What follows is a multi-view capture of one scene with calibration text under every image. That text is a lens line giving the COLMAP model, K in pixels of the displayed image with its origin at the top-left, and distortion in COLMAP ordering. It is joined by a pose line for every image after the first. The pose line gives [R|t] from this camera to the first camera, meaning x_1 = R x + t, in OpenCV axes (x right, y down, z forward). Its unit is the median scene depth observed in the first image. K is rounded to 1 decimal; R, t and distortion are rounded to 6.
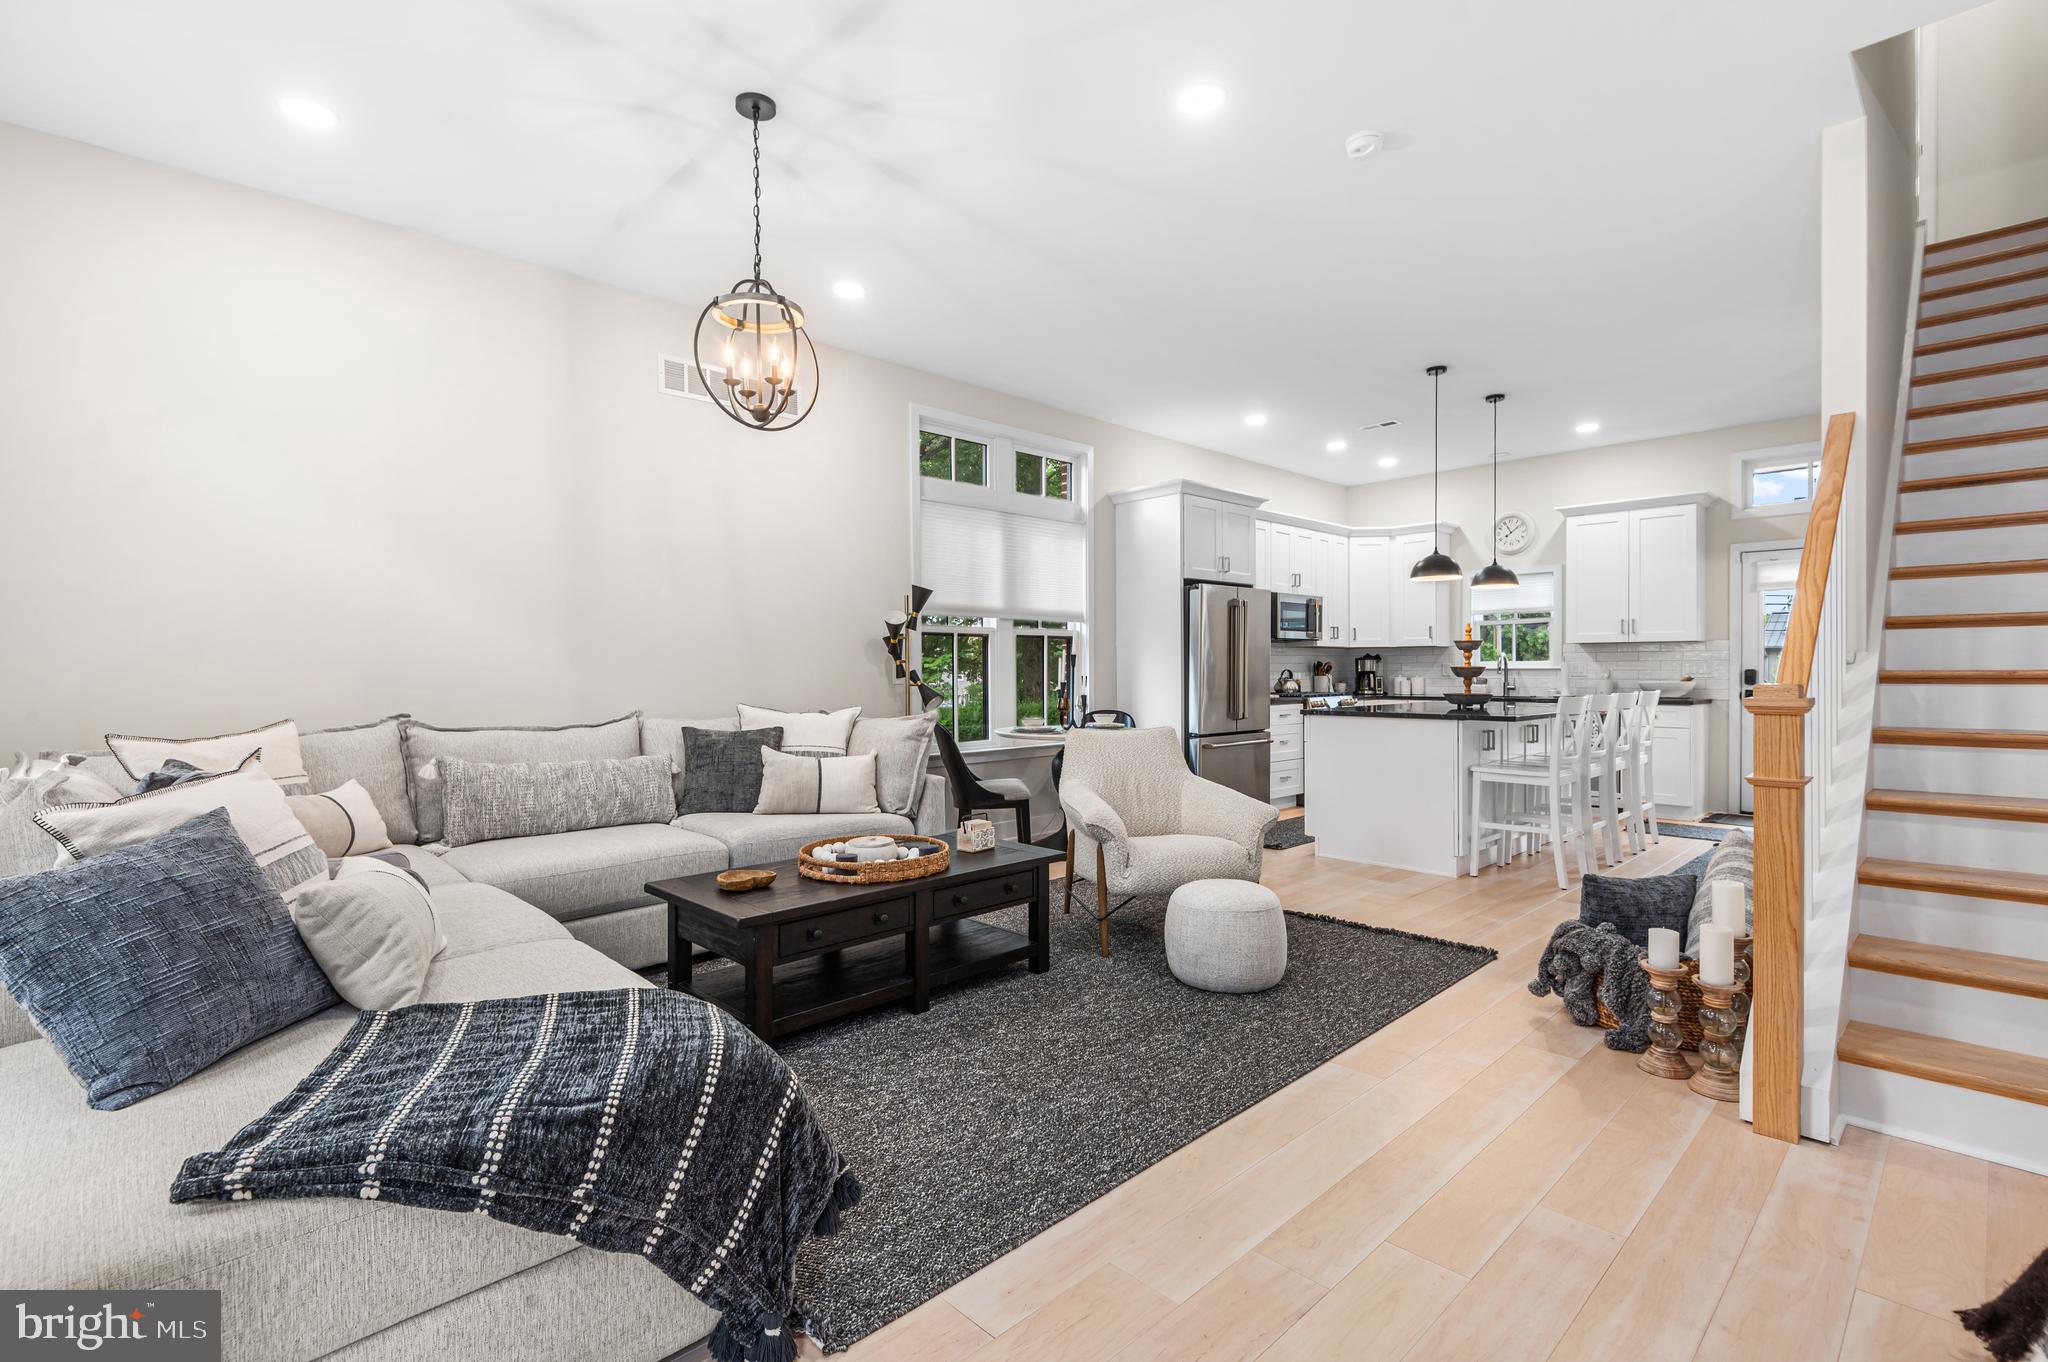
lens RADIAL K [[908.2, 0, 1024.0], [0, 908.2, 681.0], [0, 0, 1]] dist [0.000145, -0.000234]
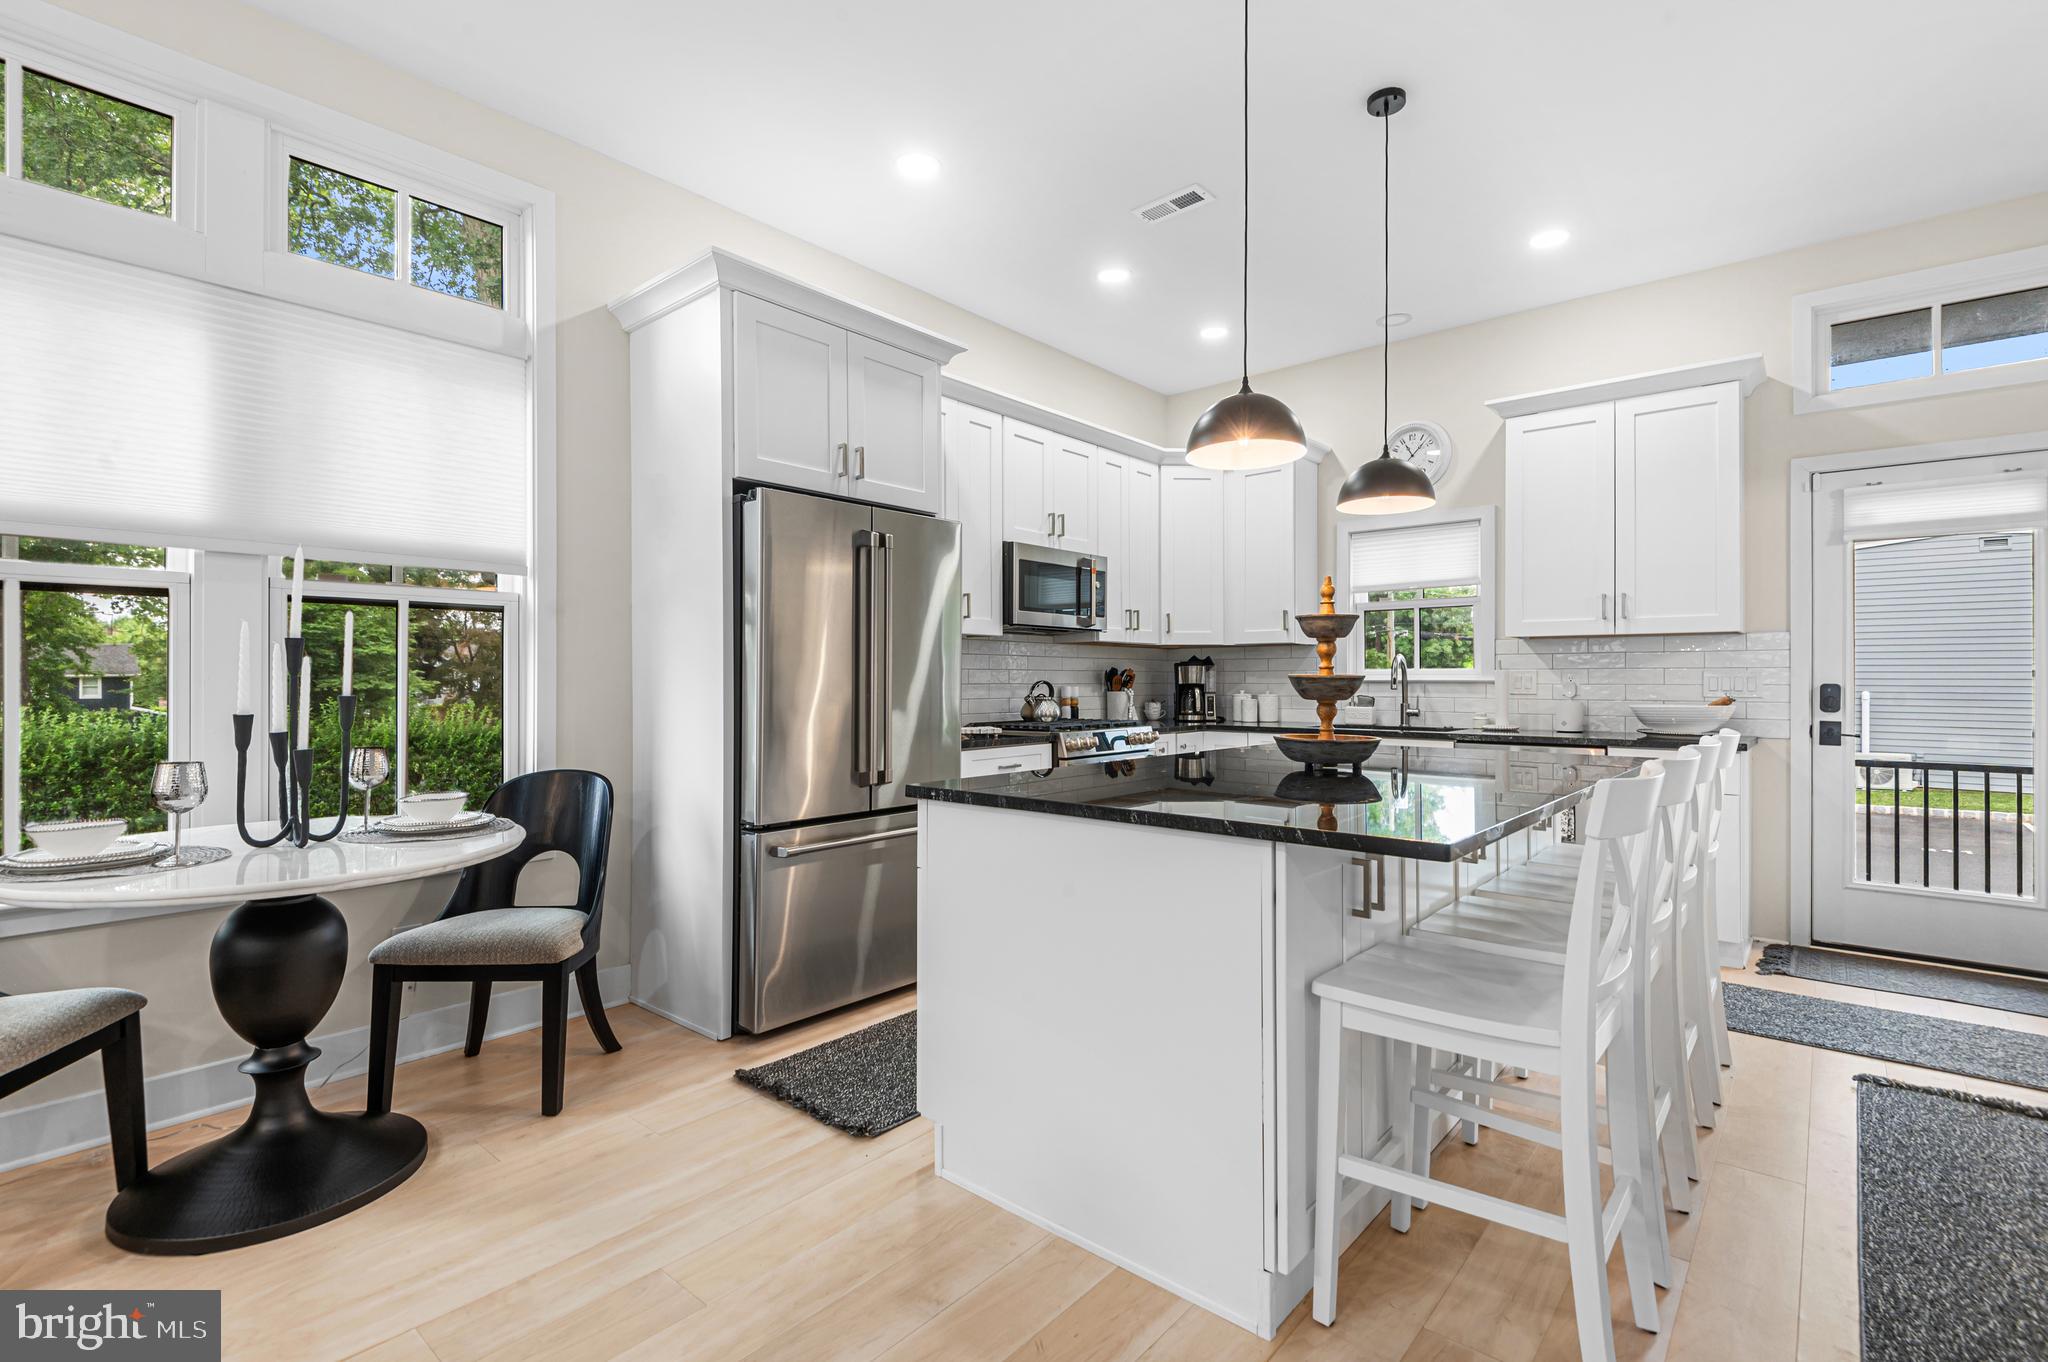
lens RADIAL K [[949.2, 0, 1024.0], [0, 949.2, 681.0], [0, 0, 1]] dist [0.014192, 0.000144]
pose [[0.993758, 0.004037, 0.111483, 0.228686], [-0.002723, 0.999925, -0.011938, -0.005725], [-0.111522, 0.011560, 0.993695, 0.438390]]
